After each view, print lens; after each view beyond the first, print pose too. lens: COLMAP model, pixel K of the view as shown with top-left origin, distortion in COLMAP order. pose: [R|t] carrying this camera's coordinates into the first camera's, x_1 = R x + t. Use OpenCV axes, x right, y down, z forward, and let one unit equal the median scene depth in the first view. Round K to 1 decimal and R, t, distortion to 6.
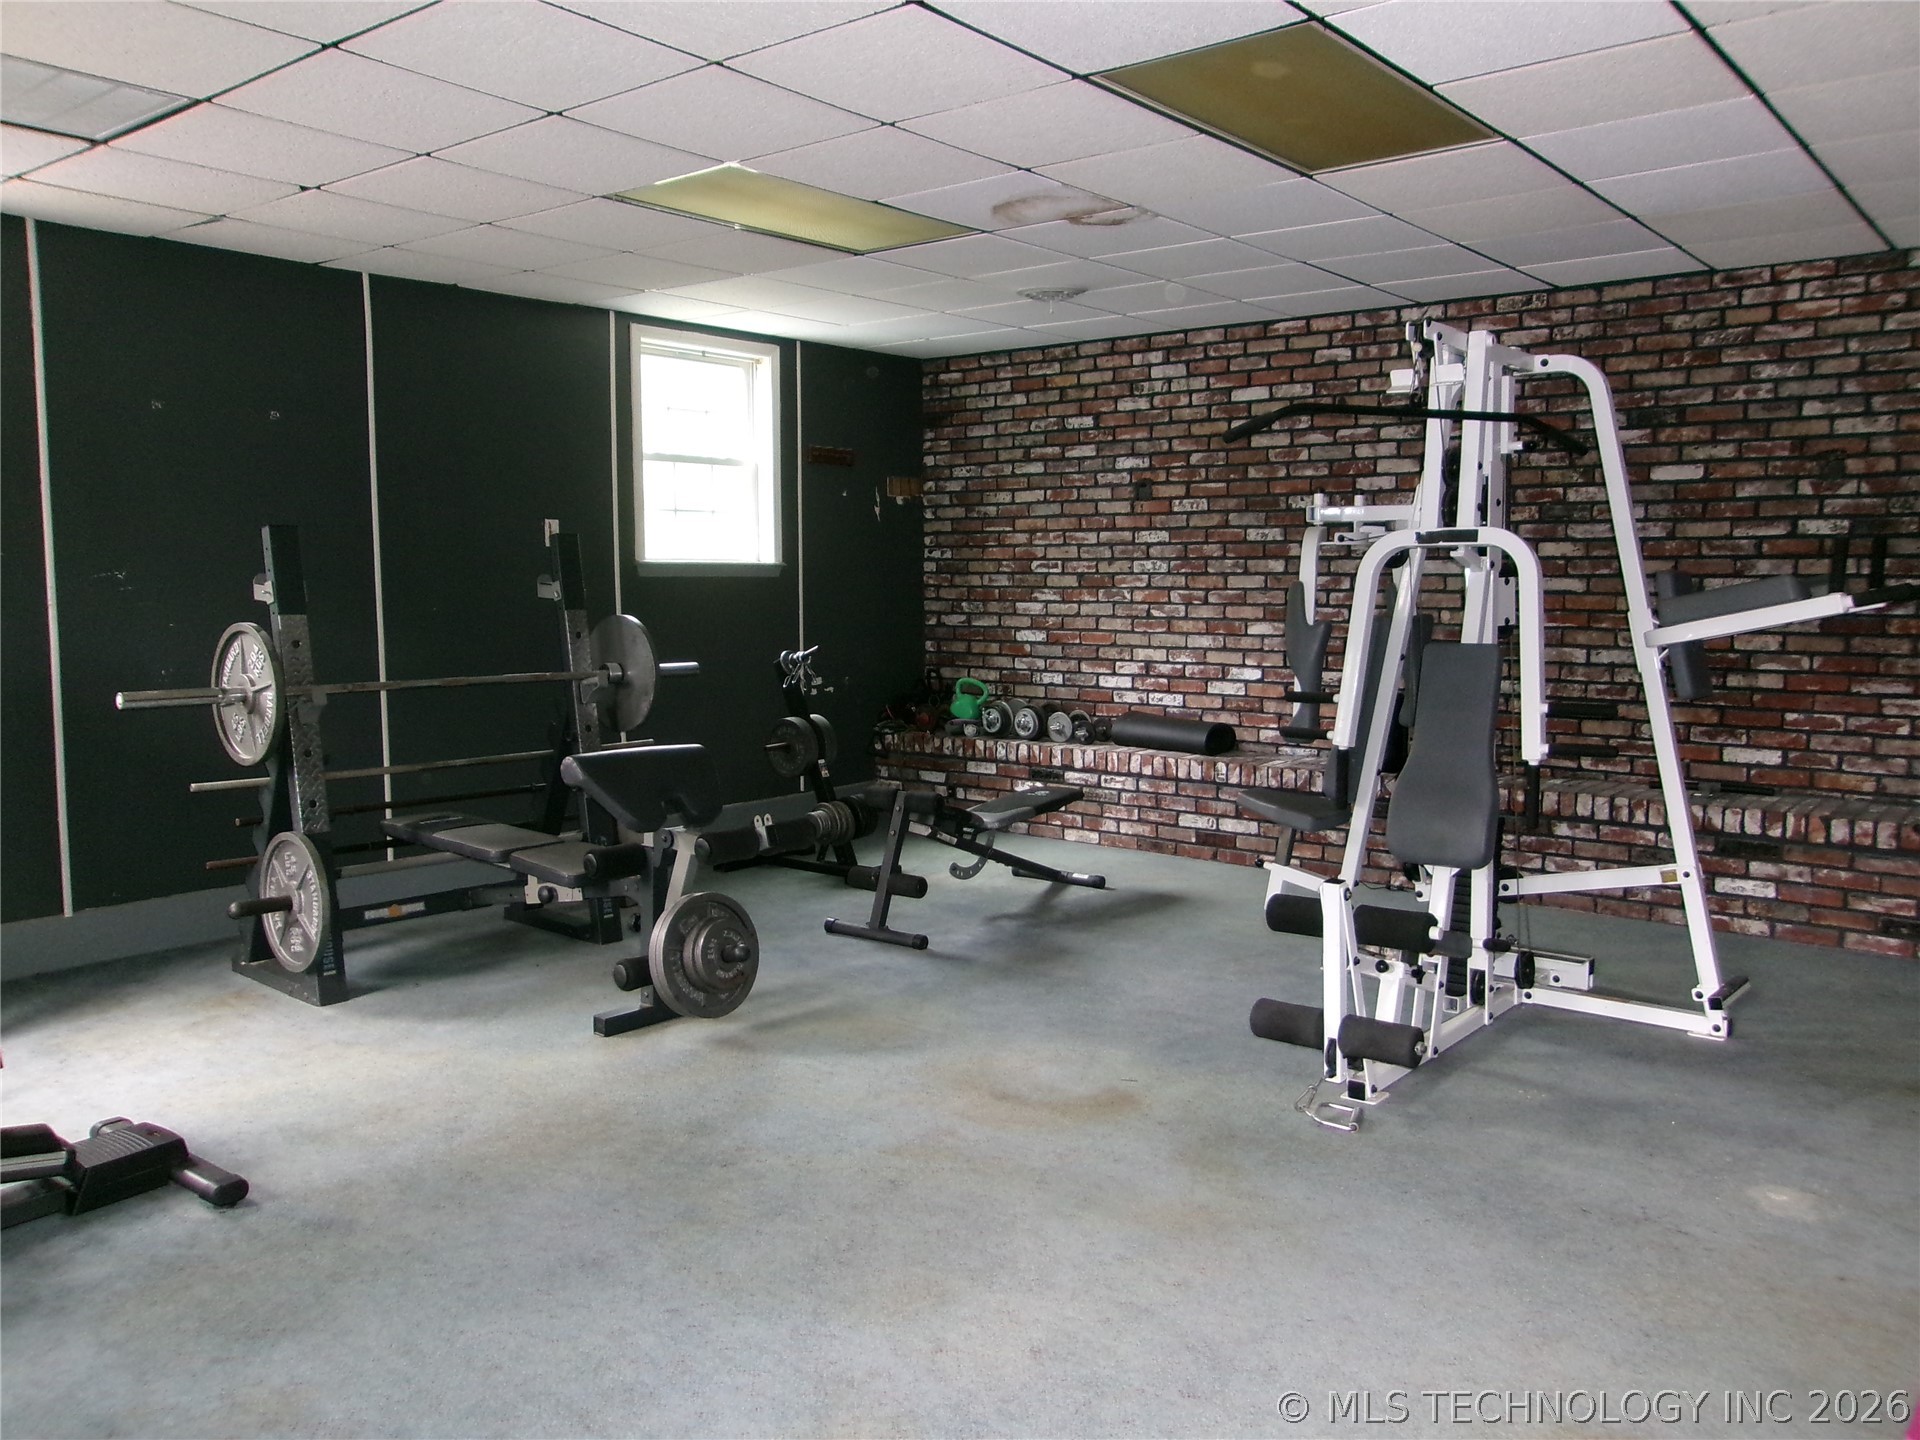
lens RADIAL K [[1489.4, 0, 954.1], [0, 1489.4, 716.2], [0, 0, 1]] dist [-0.027294, 0.049013]
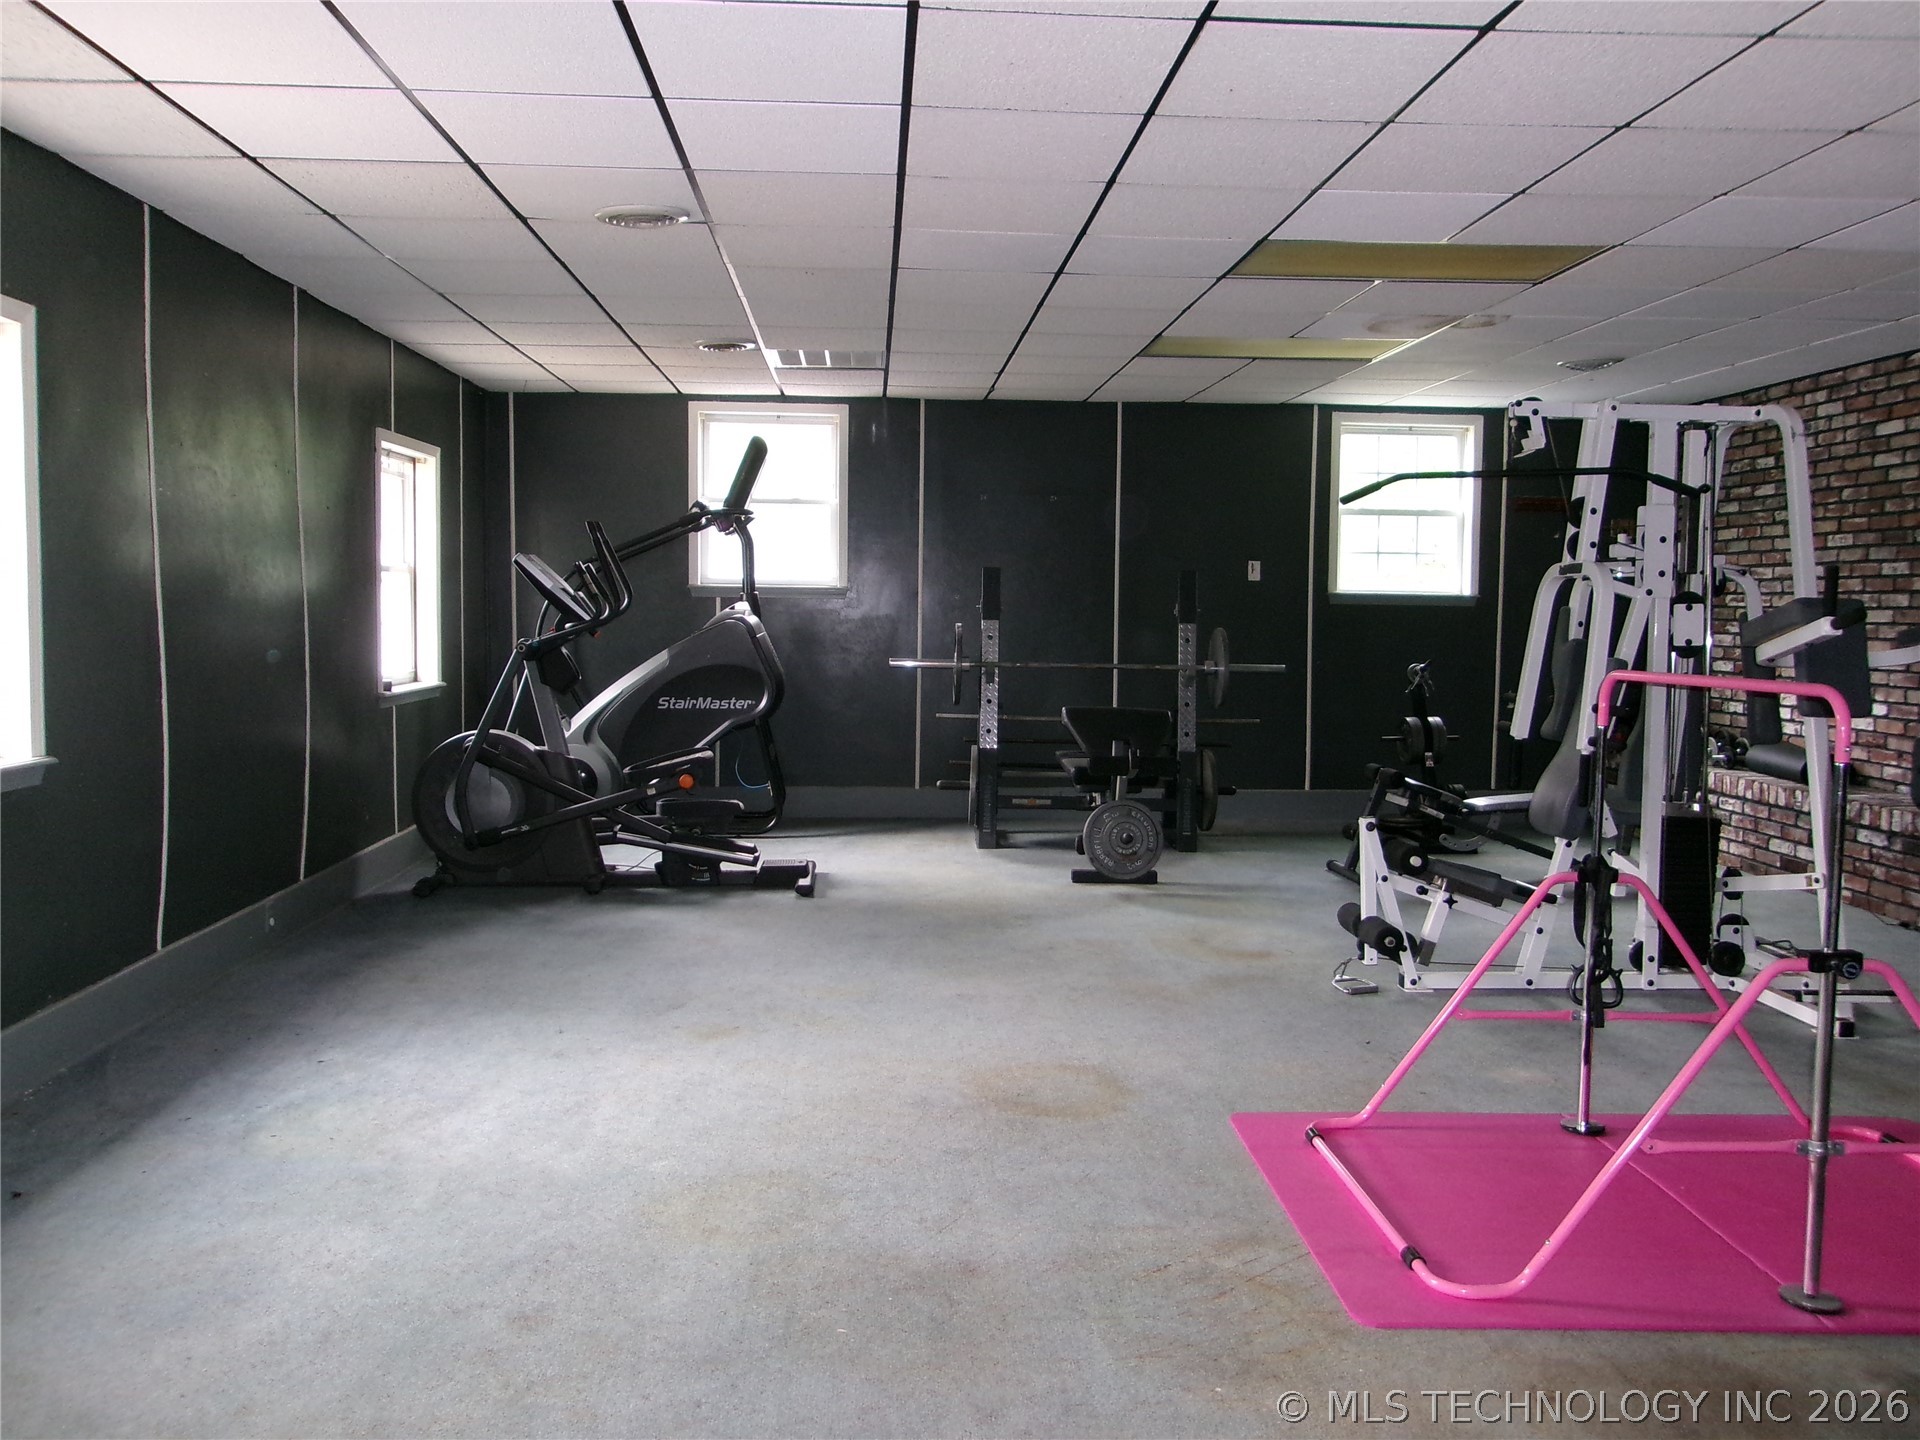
lens RADIAL K [[1489.4, 0, 967.6], [0, 1489.4, 715.9], [0, 0, 1]] dist [-0.027294, 0.049013]
pose [[0.675204, 0.065693, -0.734700, 0.516225], [-0.085687, 0.996269, 0.010333, 0.017565], [0.732638, 0.055977, 0.678313, -0.112270]]
